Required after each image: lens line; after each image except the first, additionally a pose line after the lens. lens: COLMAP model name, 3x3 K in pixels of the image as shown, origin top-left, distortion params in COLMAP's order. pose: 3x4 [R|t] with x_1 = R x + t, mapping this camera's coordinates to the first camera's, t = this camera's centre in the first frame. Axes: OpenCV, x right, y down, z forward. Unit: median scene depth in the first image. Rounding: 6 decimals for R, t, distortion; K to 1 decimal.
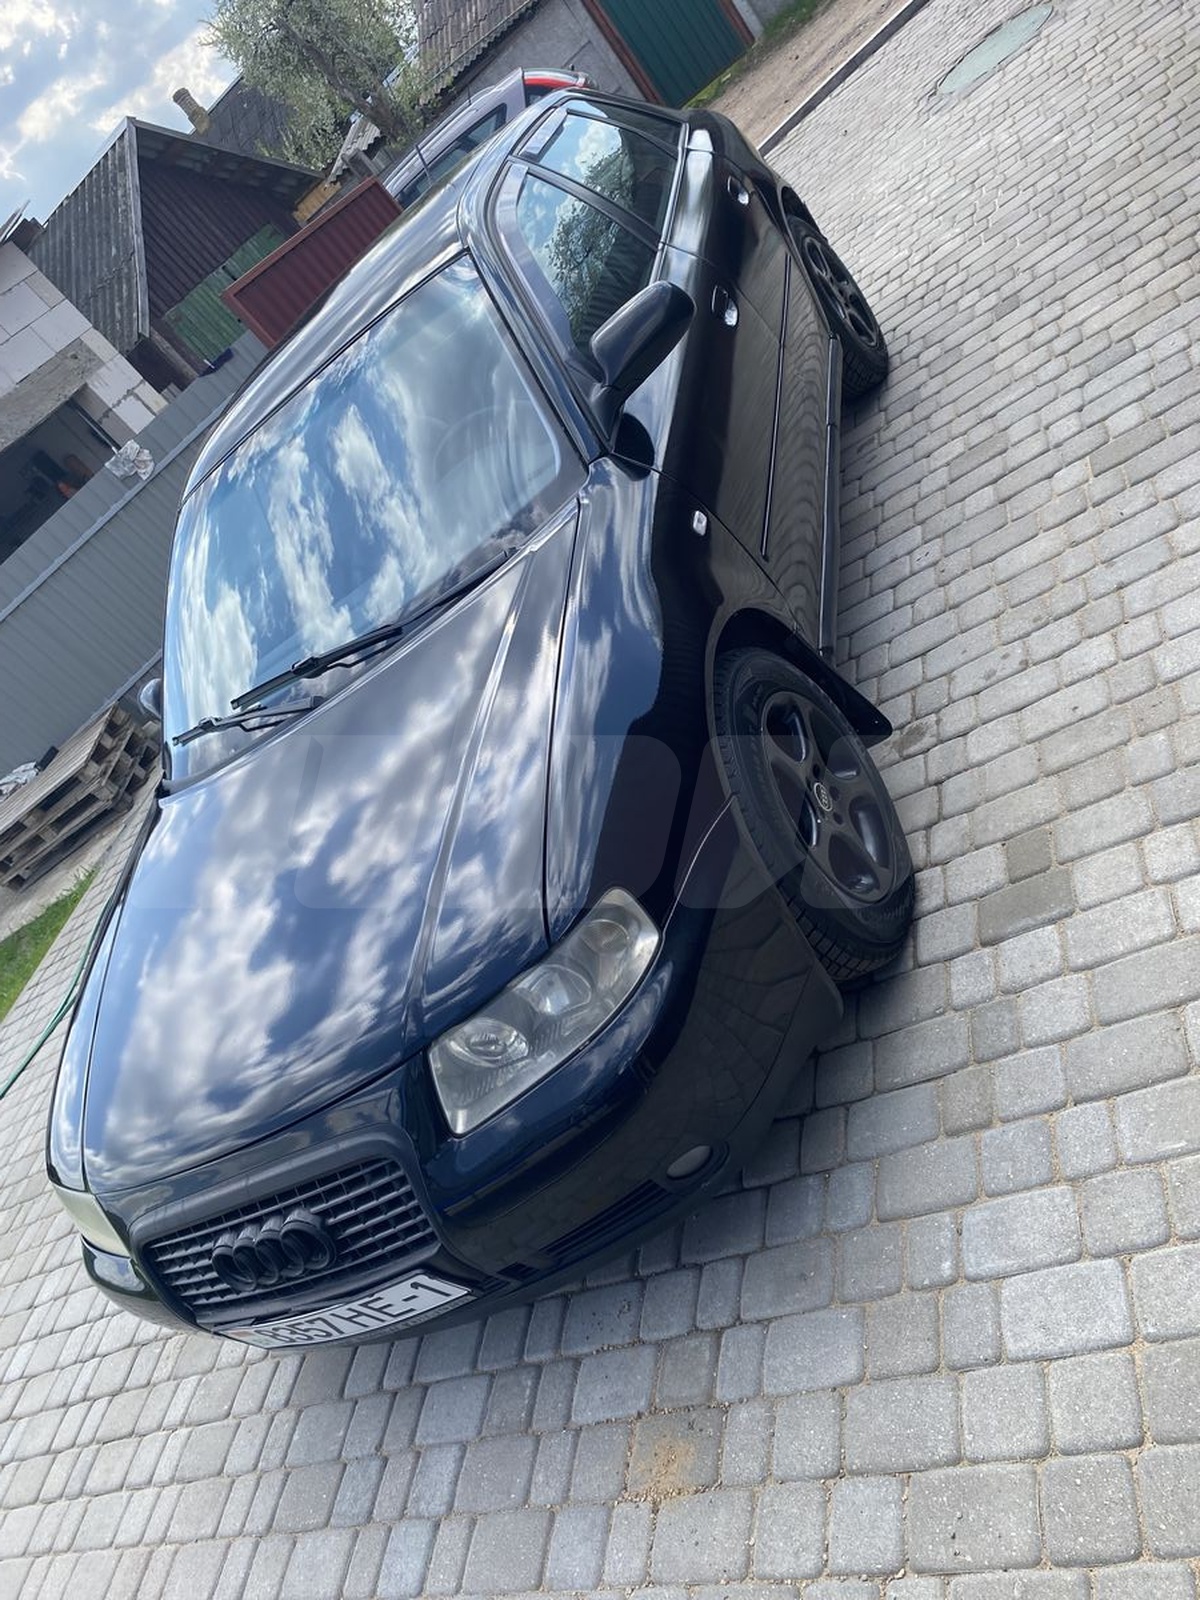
lens RADIAL K [[1216.7, 0, 600.0], [0, 1216.7, 800.0], [0, 0, 1]] dist [0.012799, -0.004193]
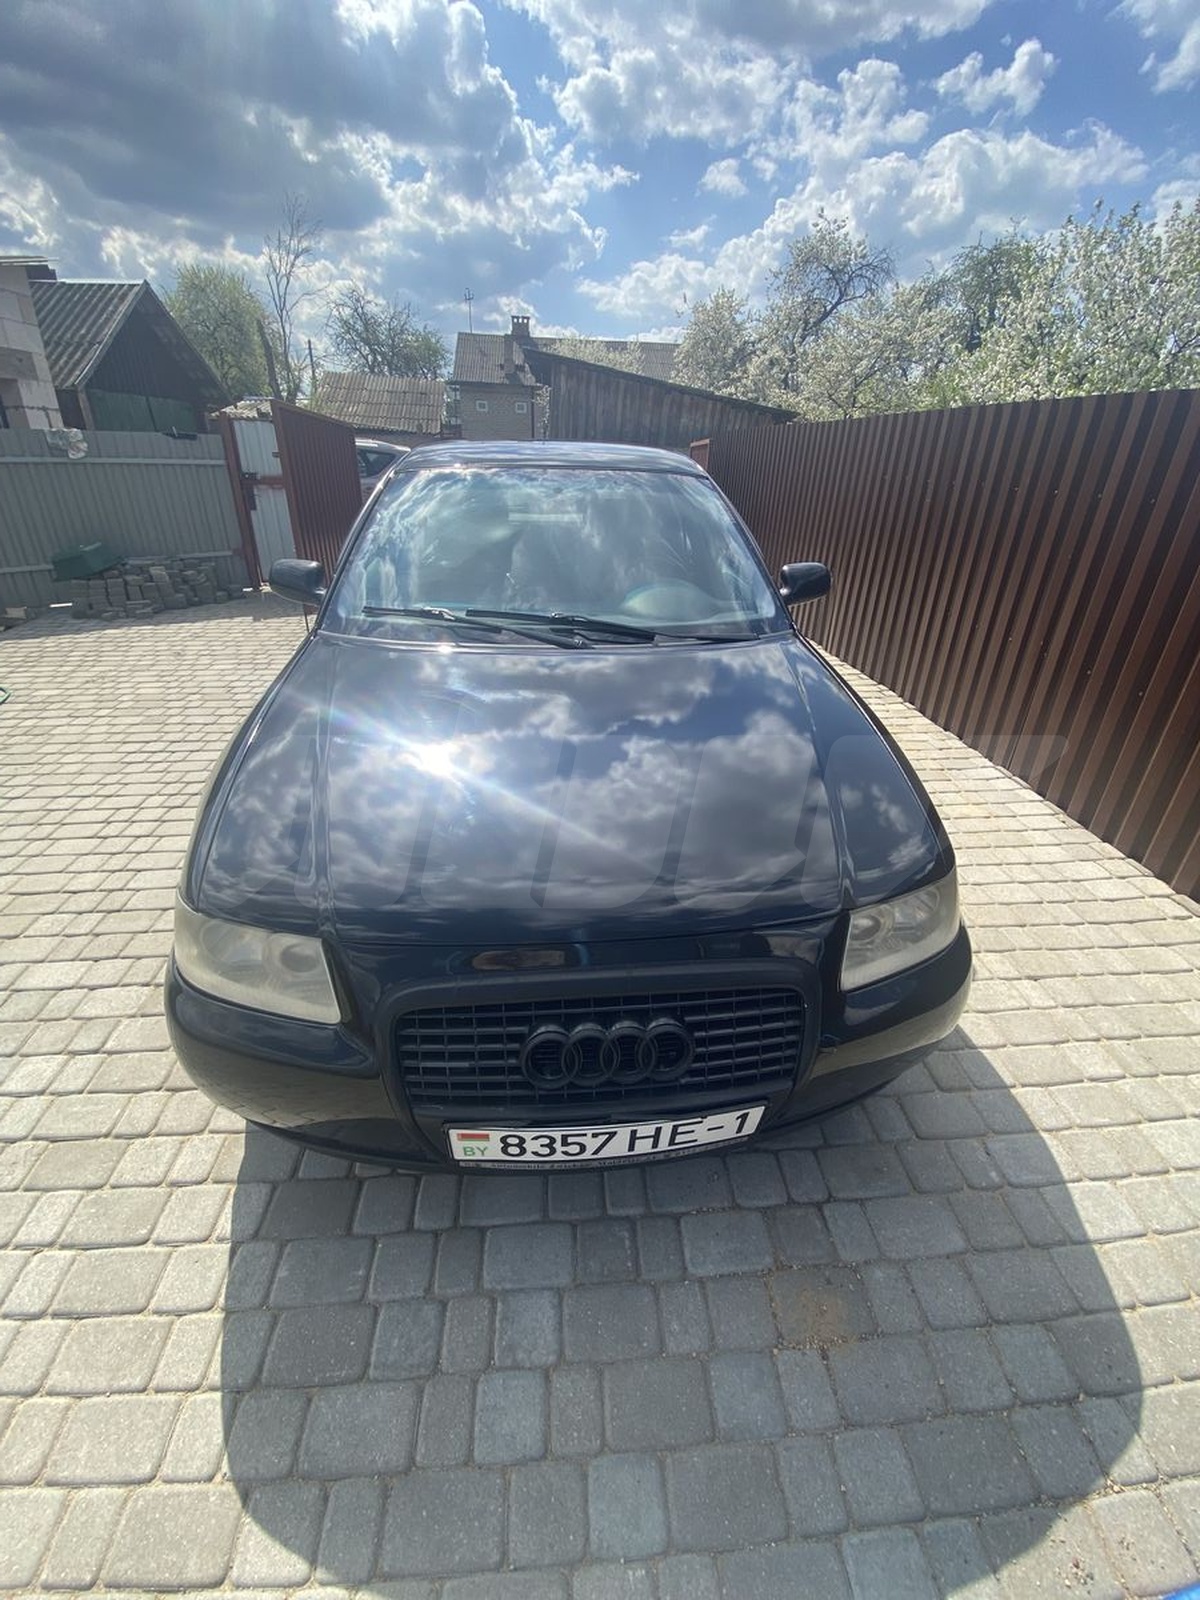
lens RADIAL K [[651.4, 0, 597.1], [0, 651.4, 789.4], [0, 0, 1]] dist [0.015470, -0.017320]
pose [[0.724510, 0.467690, 0.506312, -0.574957], [-0.340401, 0.881522, -0.327181, 0.317473], [-0.599344, 0.064697, 0.797873, 0.497749]]
